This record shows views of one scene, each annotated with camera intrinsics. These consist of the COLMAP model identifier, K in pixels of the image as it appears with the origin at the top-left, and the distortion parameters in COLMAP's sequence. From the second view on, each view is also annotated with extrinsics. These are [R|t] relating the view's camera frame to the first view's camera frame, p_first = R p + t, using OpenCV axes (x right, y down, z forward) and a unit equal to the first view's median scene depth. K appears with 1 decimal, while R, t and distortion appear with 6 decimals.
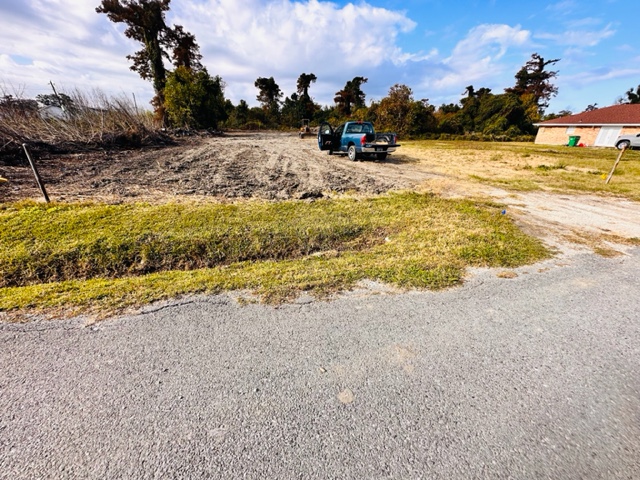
lens RADIAL K [[254.6, 0, 320.0], [0, 254.6, 240.0], [0, 0, 1]] dist [-0.001747, 0.000319]
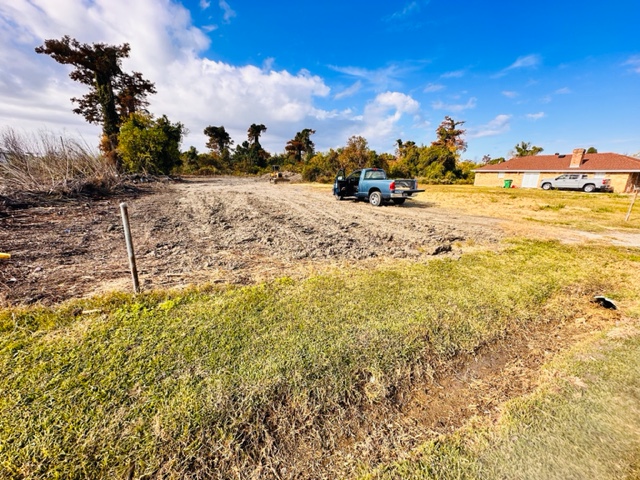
lens RADIAL K [[254.6, 0, 320.0], [0, 254.6, 240.0], [0, 0, 1]] dist [-0.001747, 0.000319]
pose [[0.976939, -0.055243, 0.206249, -0.086578], [0.087045, 0.985081, -0.148455, -0.015836], [-0.194971, 0.162984, 0.967172, 0.031885]]
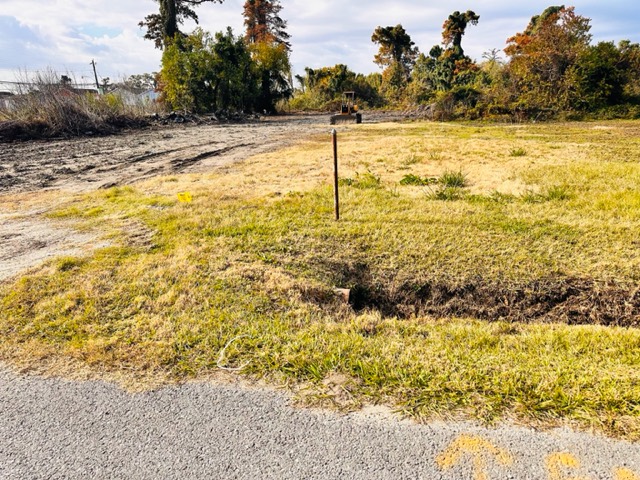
lens RADIAL K [[454.9, 0, 320.0], [0, 454.9, 240.0], [0, 0, 1]] dist [0.001802, -0.001659]
pose [[0.906367, 0.087411, -0.413350, 0.265866], [-0.139091, 0.985559, -0.096573, -0.020476], [0.398940, 0.145024, 0.905437, 0.059133]]
